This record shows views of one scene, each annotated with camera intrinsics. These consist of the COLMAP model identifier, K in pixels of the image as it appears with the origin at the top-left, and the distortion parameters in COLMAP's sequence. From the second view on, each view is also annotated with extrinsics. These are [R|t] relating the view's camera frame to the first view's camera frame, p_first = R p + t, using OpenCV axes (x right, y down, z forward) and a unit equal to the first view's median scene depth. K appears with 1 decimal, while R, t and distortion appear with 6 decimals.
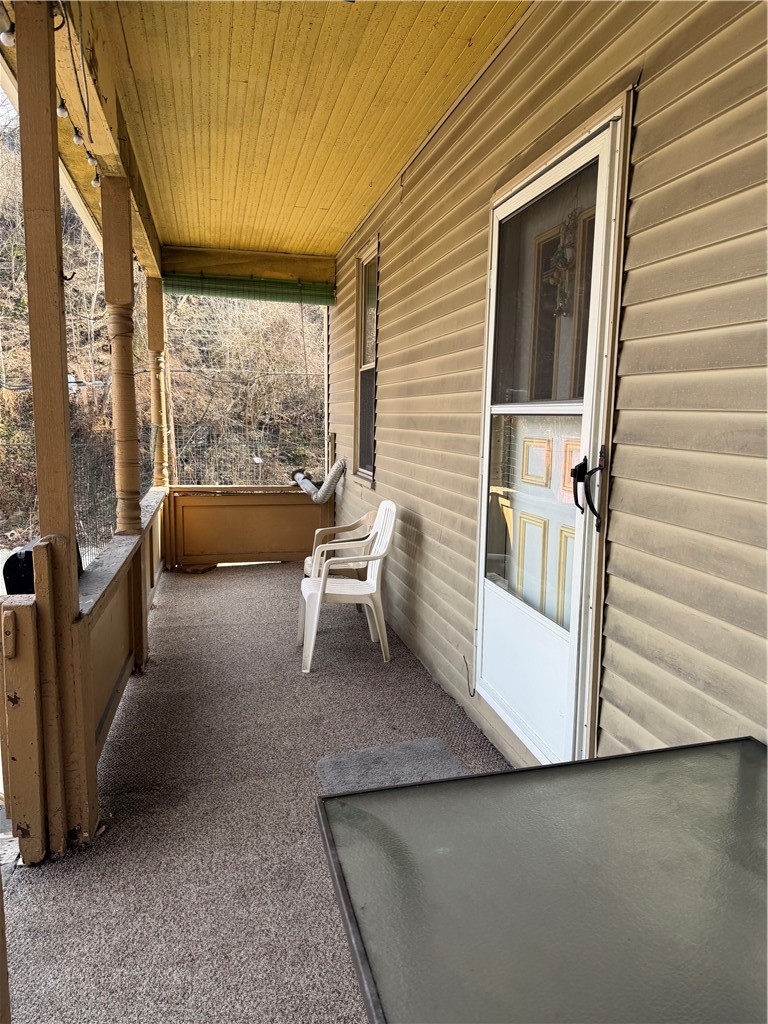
lens RADIAL K [[726.4, 0, 390.2], [0, 726.4, 519.2], [0, 0, 1]] dist [0.042335, -0.044048]
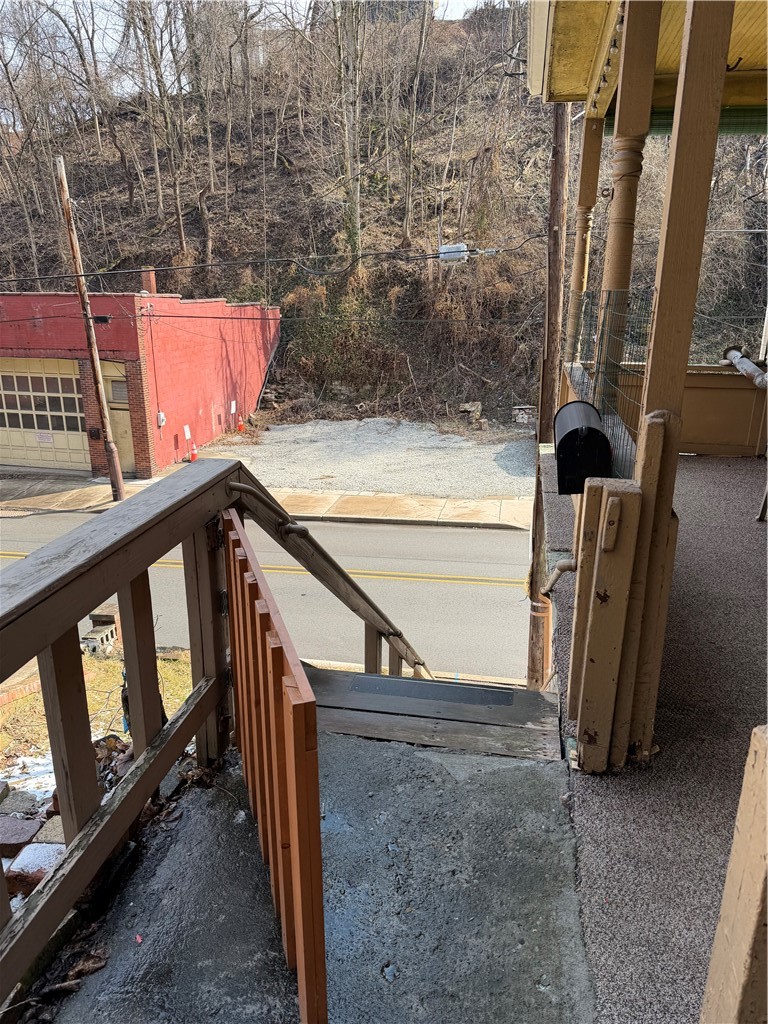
lens RADIAL K [[726.4, 0, 375.6], [0, 726.4, 513.3], [0, 0, 1]] dist [0.042335, -0.044048]
pose [[0.913017, 0.110896, -0.392558, -0.151903], [-0.050750, 0.985741, 0.160433, 0.007199], [0.404752, -0.126555, 0.905627, 0.039066]]
